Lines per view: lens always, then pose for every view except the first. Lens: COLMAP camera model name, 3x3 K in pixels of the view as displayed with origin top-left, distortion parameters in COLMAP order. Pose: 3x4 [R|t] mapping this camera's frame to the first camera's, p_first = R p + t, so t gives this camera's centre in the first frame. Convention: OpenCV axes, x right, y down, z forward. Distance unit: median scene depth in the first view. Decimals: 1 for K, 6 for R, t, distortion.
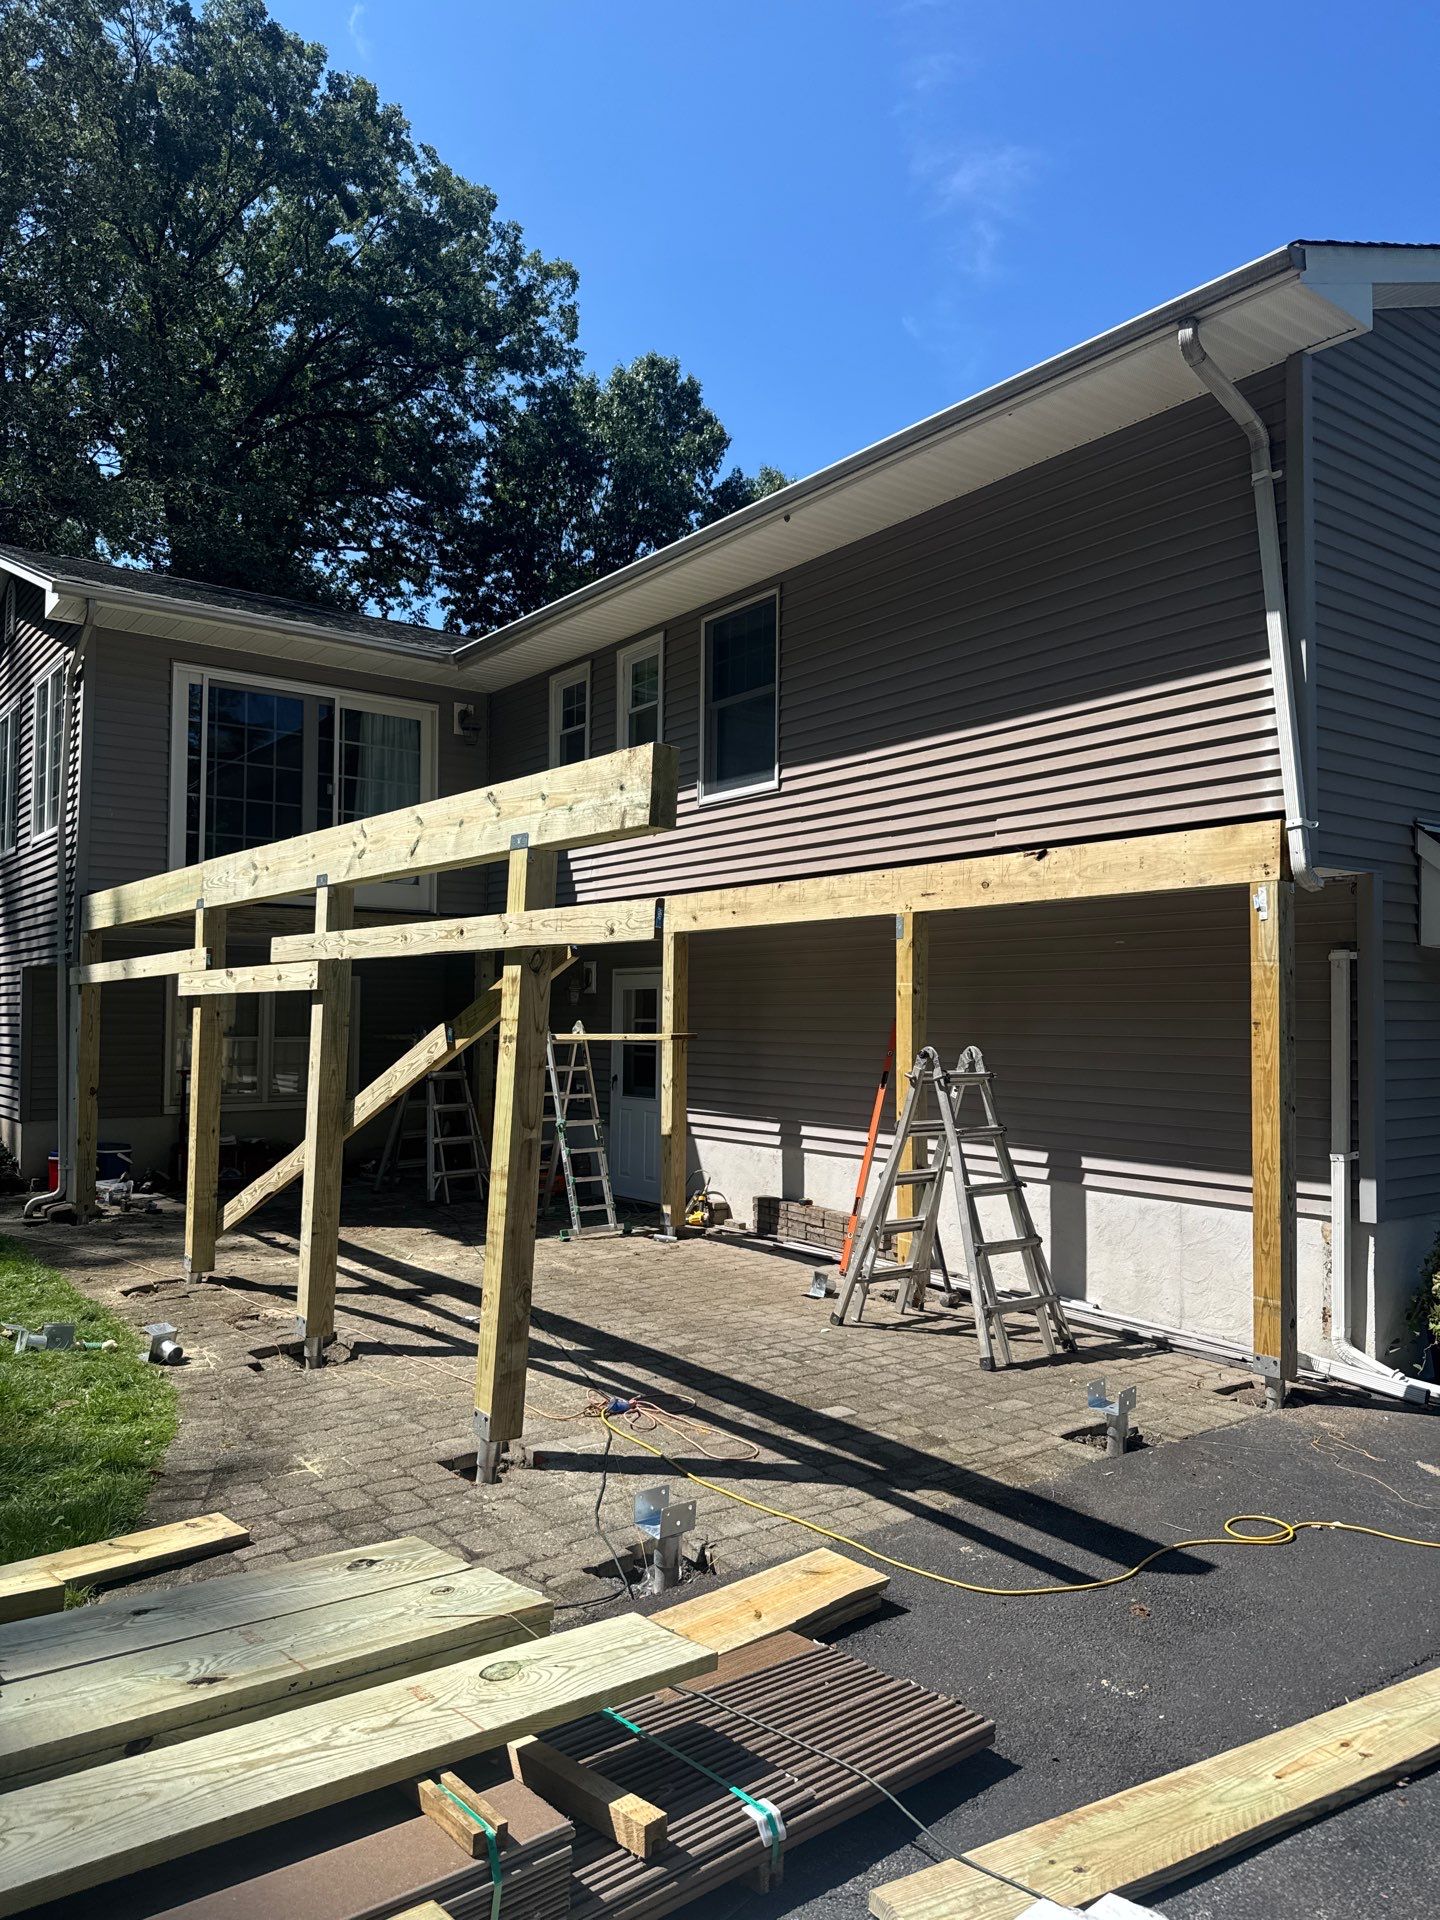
lens RADIAL K [[1330.2, 0, 724.9], [0, 1330.2, 961.5], [0, 0, 1]] dist [0.104611, -0.256961]
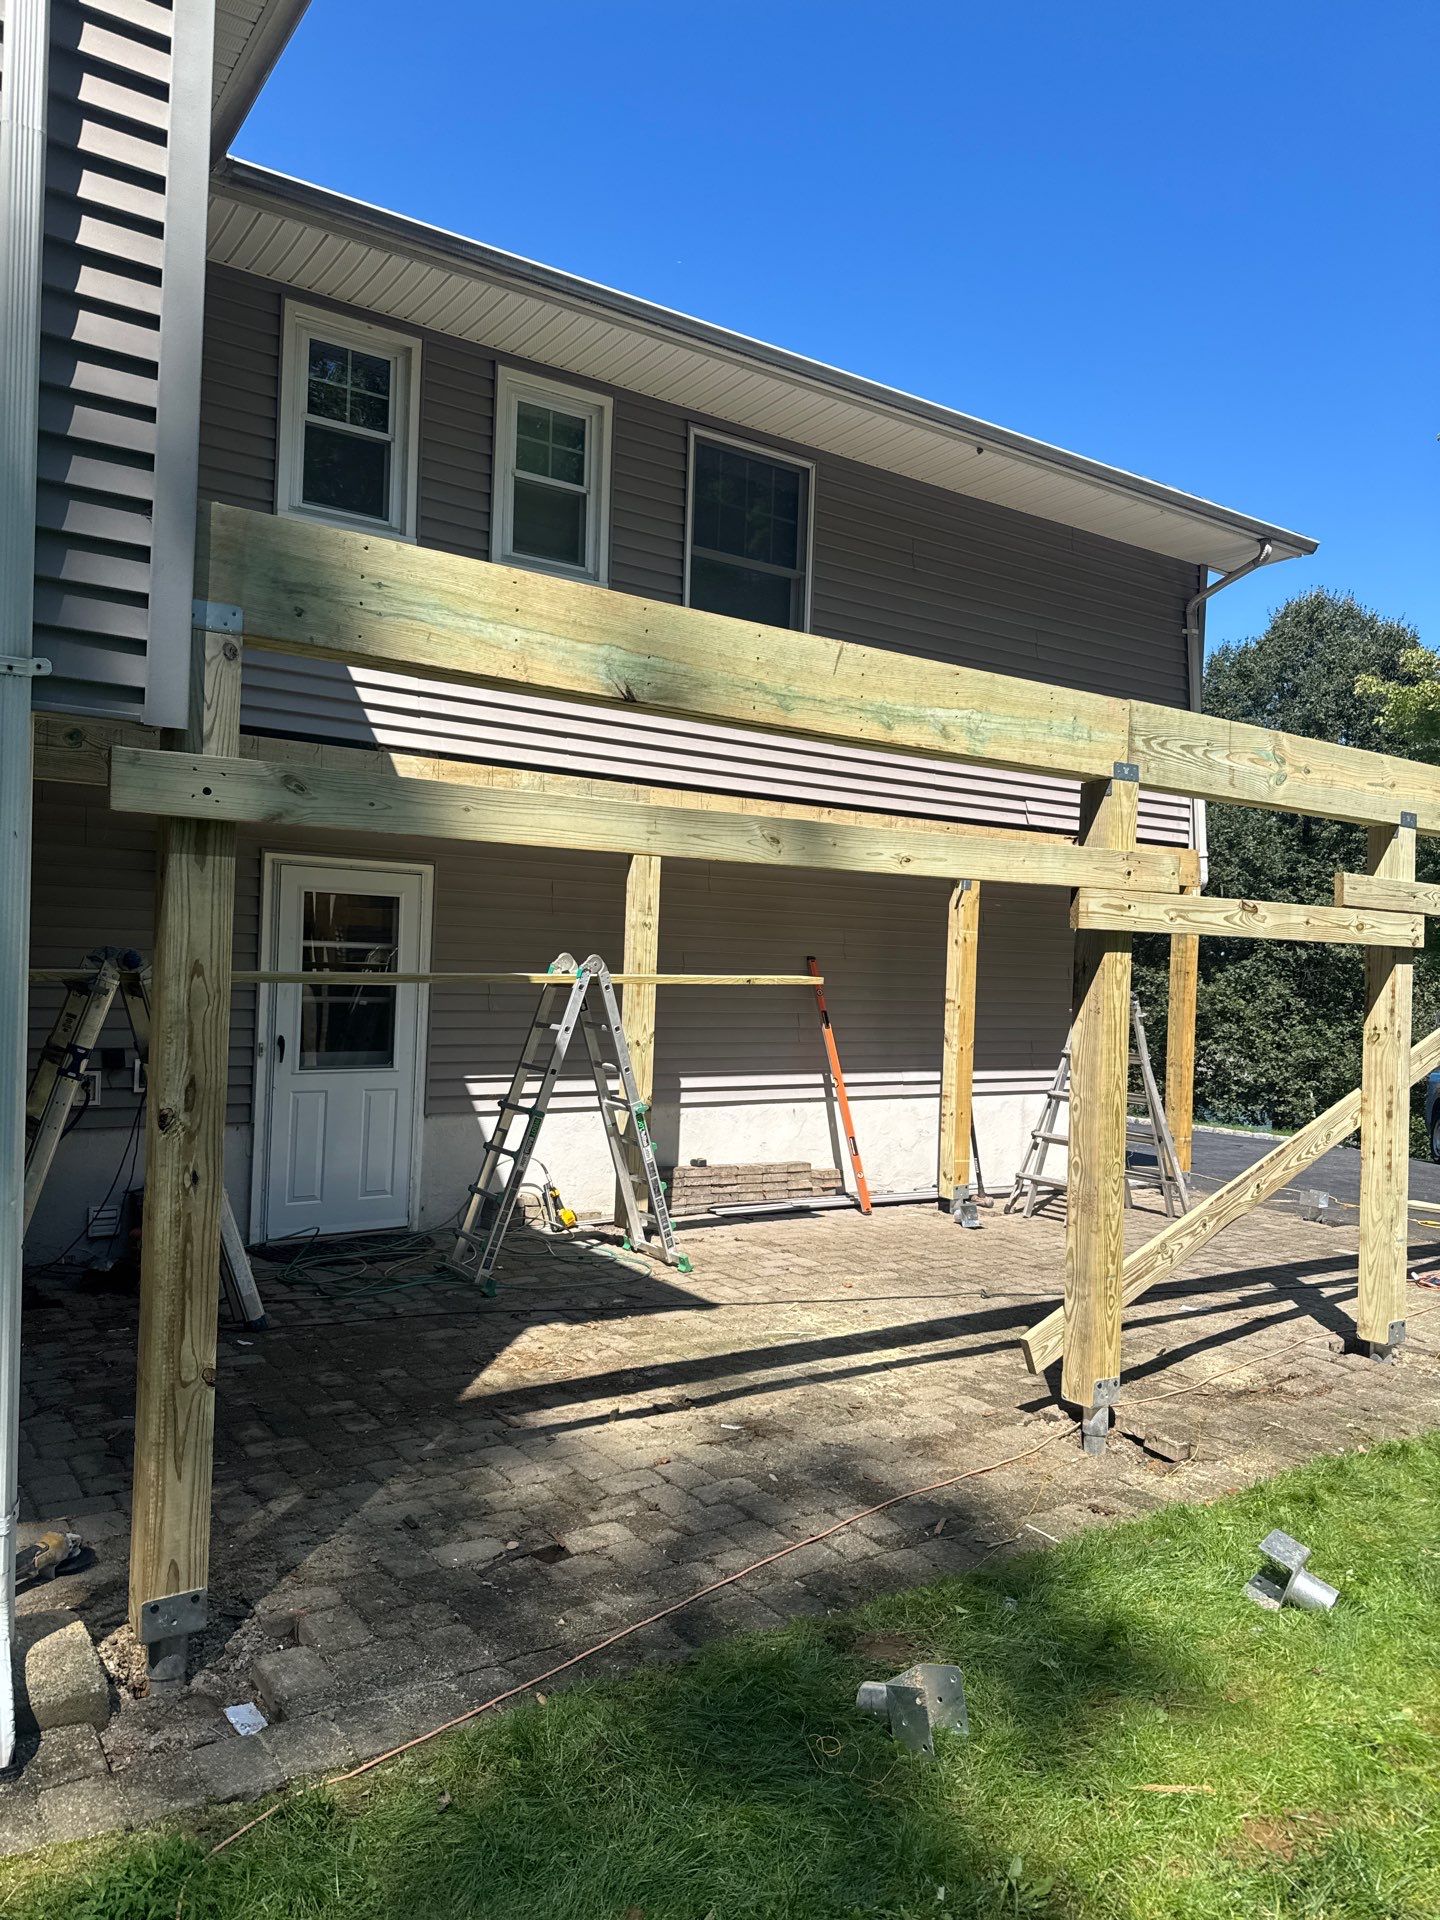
lens RADIAL K [[1330.2, 0, 724.9], [0, 1330.2, 961.5], [0, 0, 1]] dist [0.104611, -0.256961]
pose [[0.012732, -0.009994, 0.999869, -0.926516], [-0.078666, 0.996841, 0.010966, 0.043104], [-0.996820, -0.078795, 0.011906, 1.122789]]
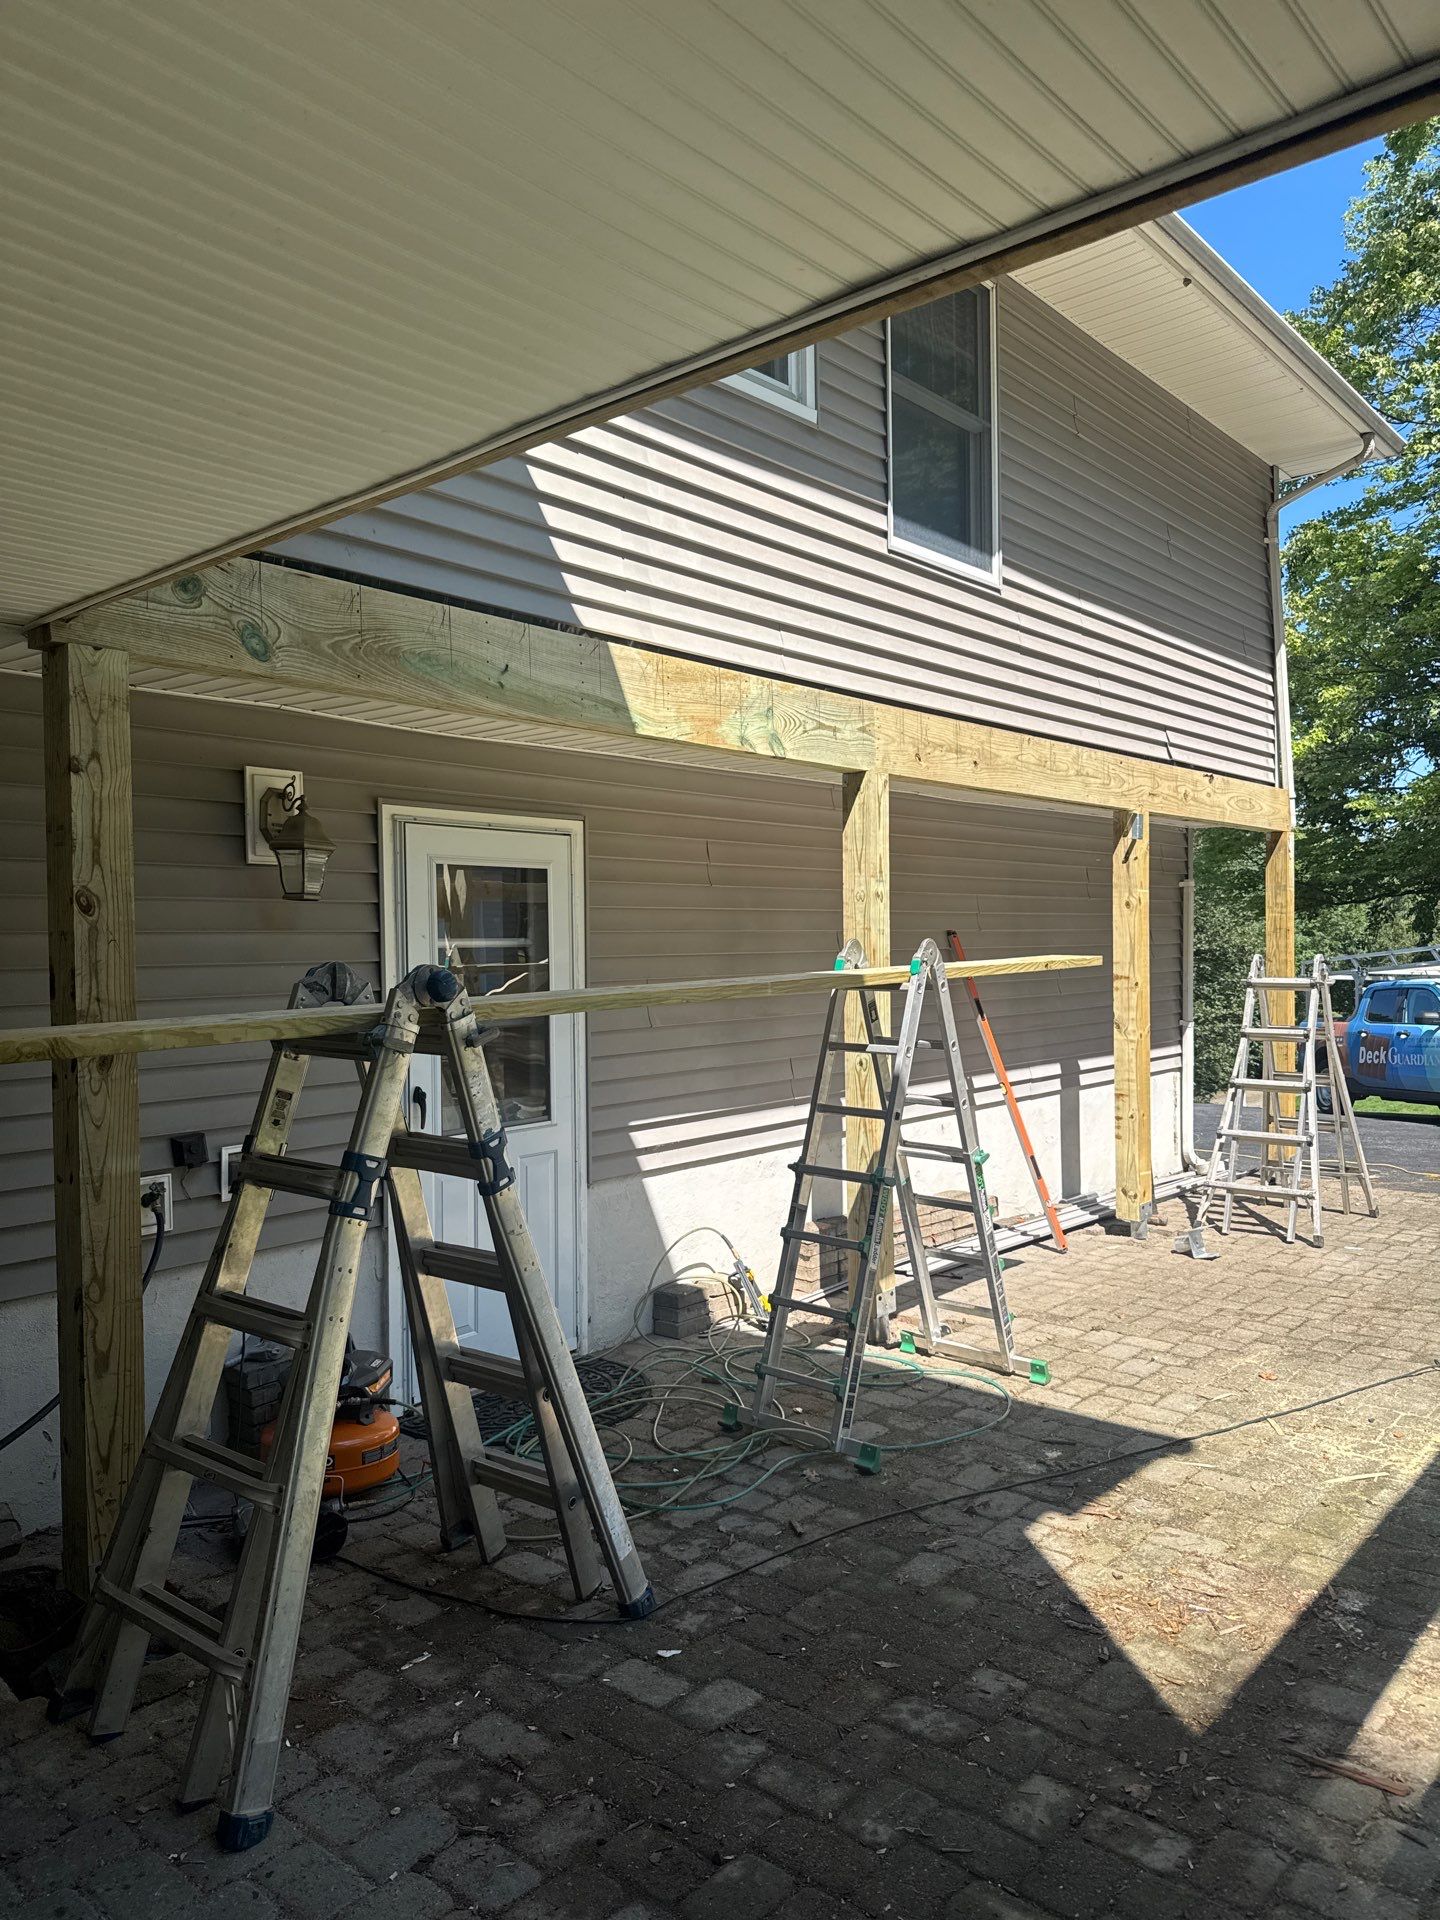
lens RADIAL K [[1362.4, 0, 720.0], [0, 1362.4, 960.0], [0, 0, 1]] dist [0.079070, -0.100719]
pose [[-0.224817, -0.019044, 0.974215, -0.664194], [-0.030992, 0.999443, 0.012385, 0.057666], [-0.973908, -0.027408, -0.225282, 1.404910]]
